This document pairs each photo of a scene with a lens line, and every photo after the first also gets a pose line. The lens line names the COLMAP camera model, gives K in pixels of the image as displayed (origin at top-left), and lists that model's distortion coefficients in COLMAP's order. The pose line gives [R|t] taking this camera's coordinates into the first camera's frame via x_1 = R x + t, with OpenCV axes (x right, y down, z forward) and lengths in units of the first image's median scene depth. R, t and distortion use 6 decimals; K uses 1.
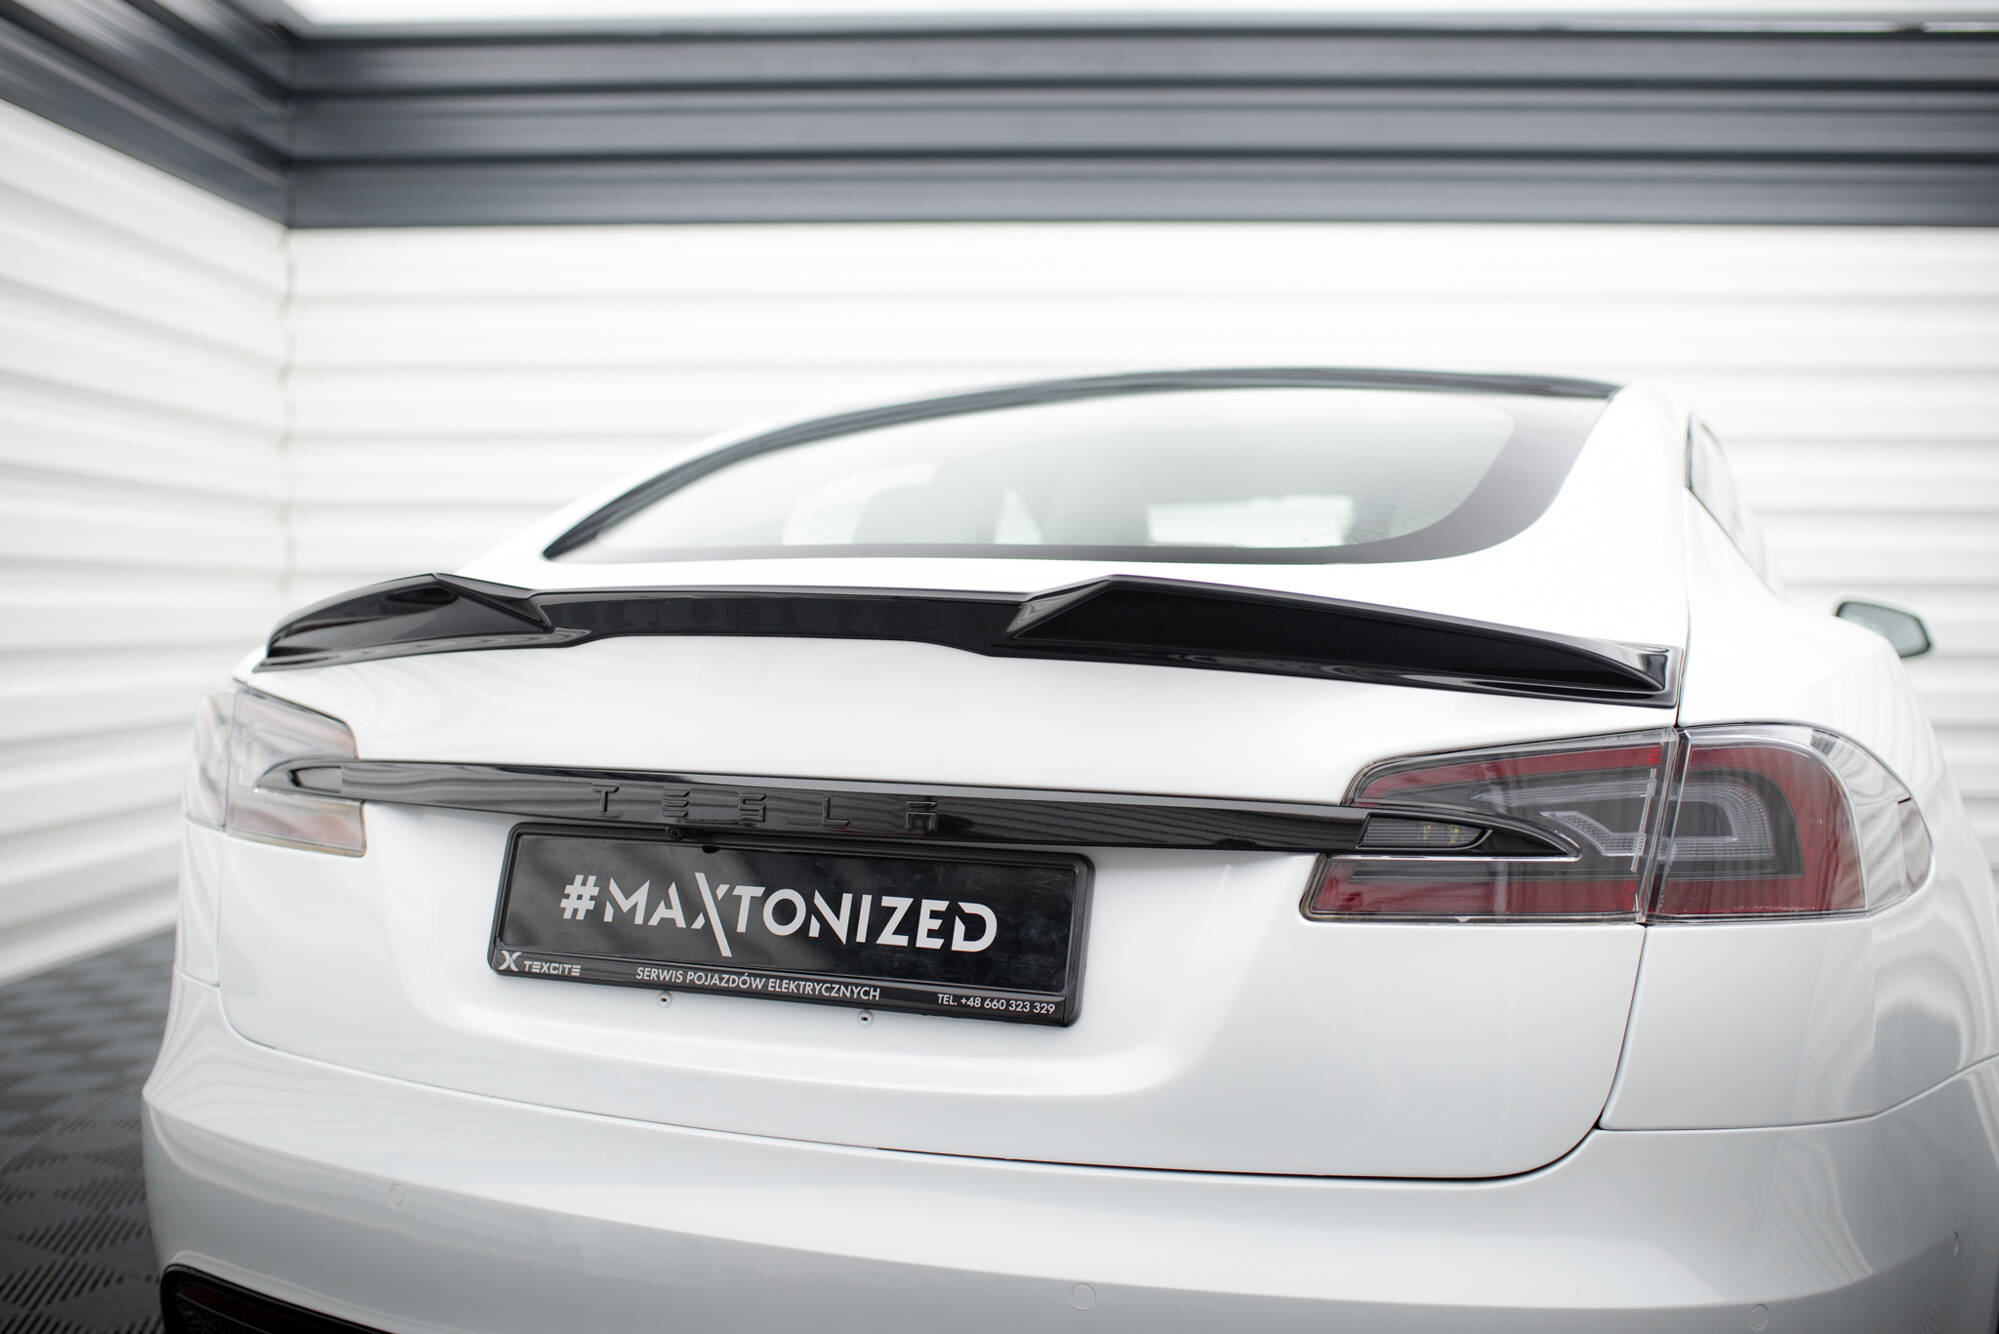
lens RADIAL K [[1926.9, 0, 999.8], [0, 1926.9, 667.3], [0, 0, 1]] dist [-0.097203, 0.000000]
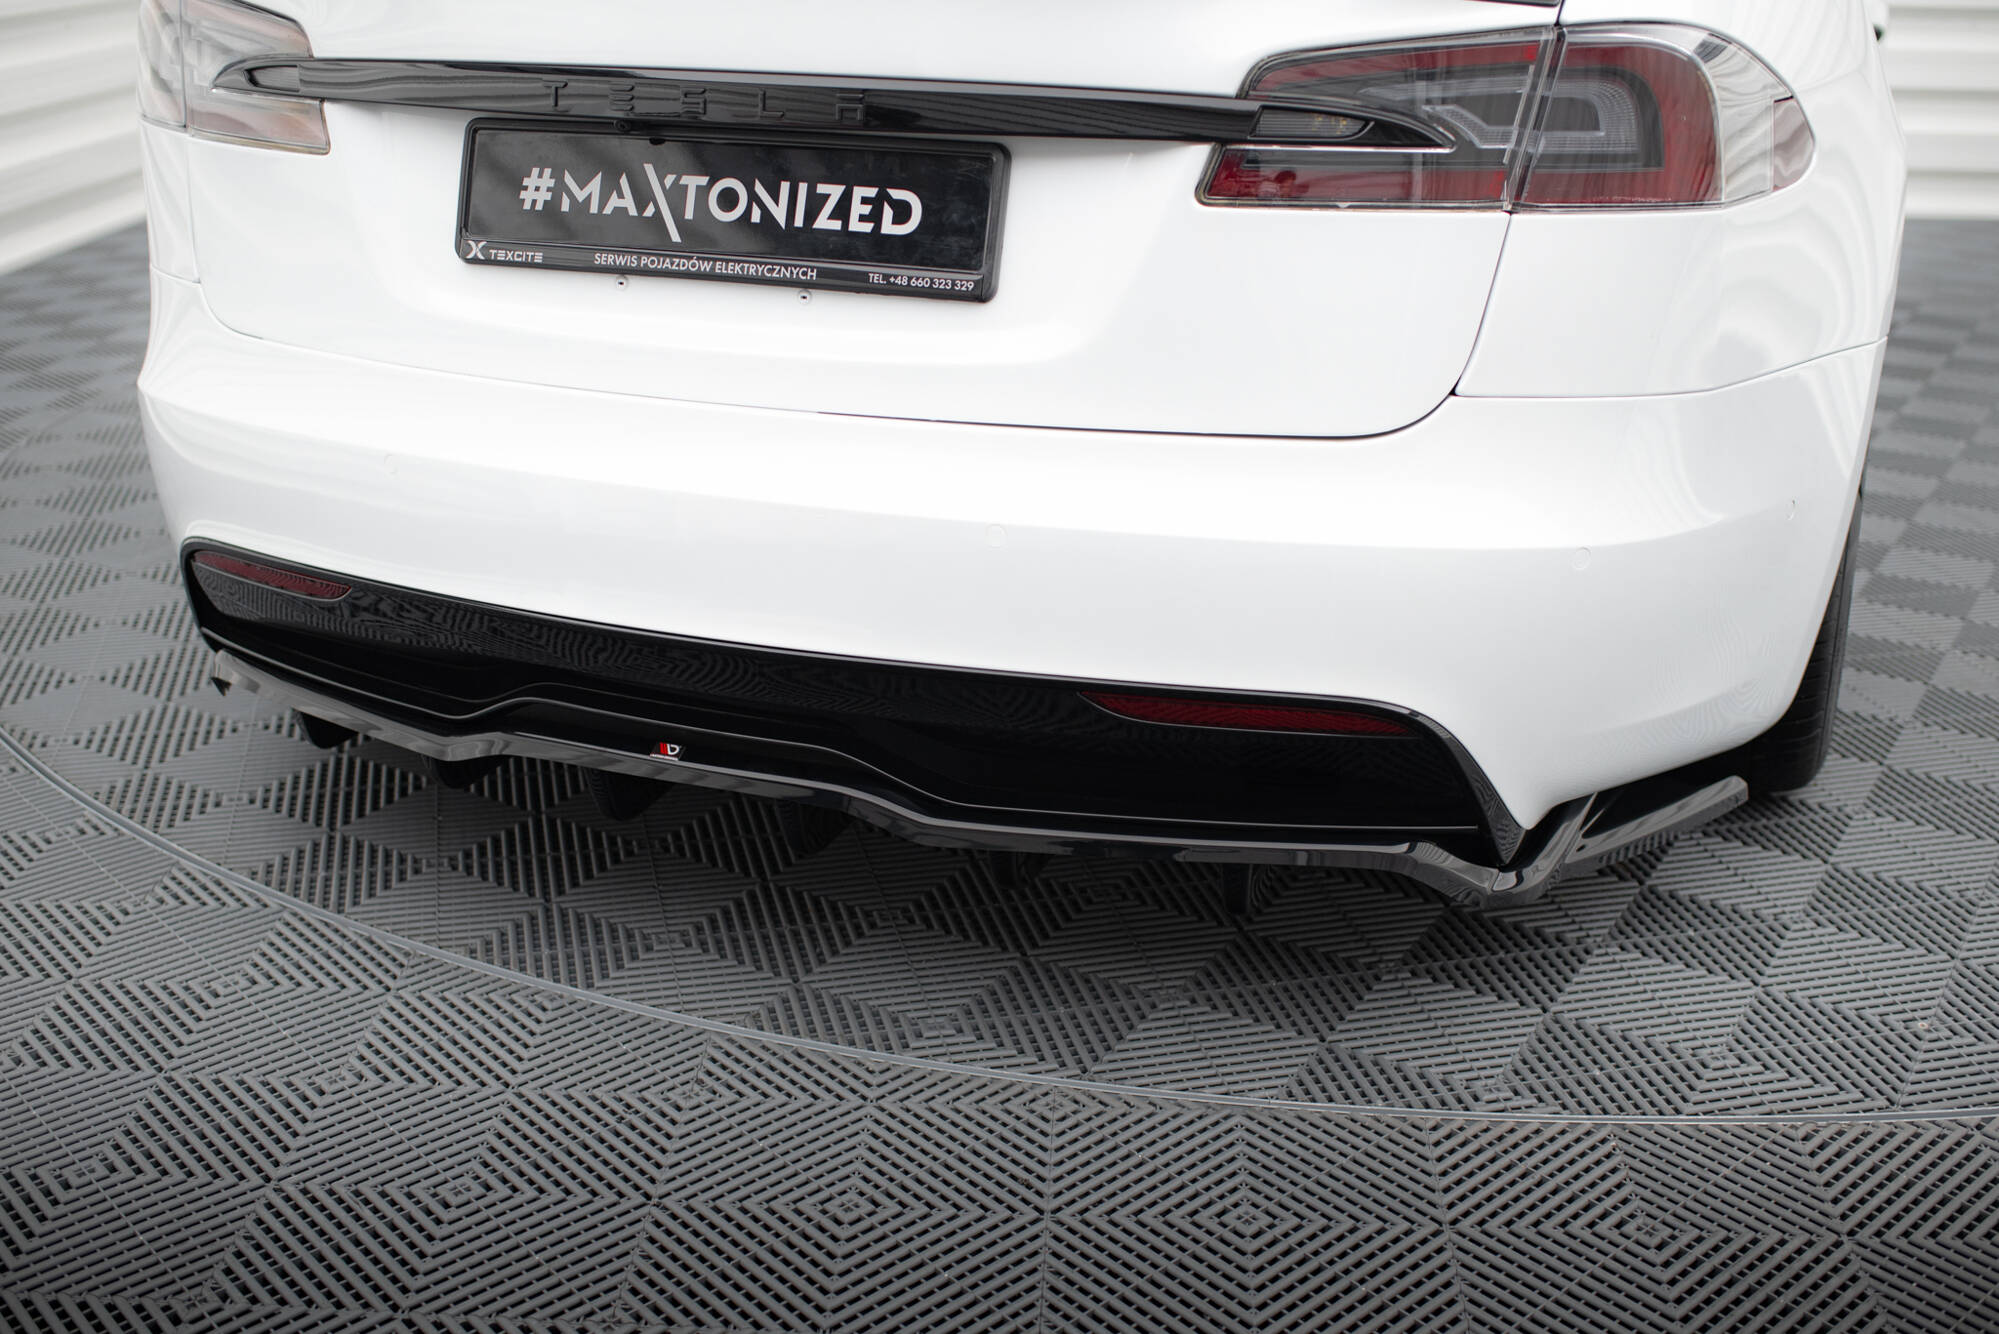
lens RADIAL K [[1966.1, 0, 997.3], [0, 1966.1, 670.3], [0, 0, 1]] dist [-0.053685, 0.000000]
pose [[0.999907, -0.005025, 0.012697, 0.025331], [0.000291, 0.937440, 0.348146, -0.008858], [-0.013653, -0.348110, 0.937354, -0.135193]]
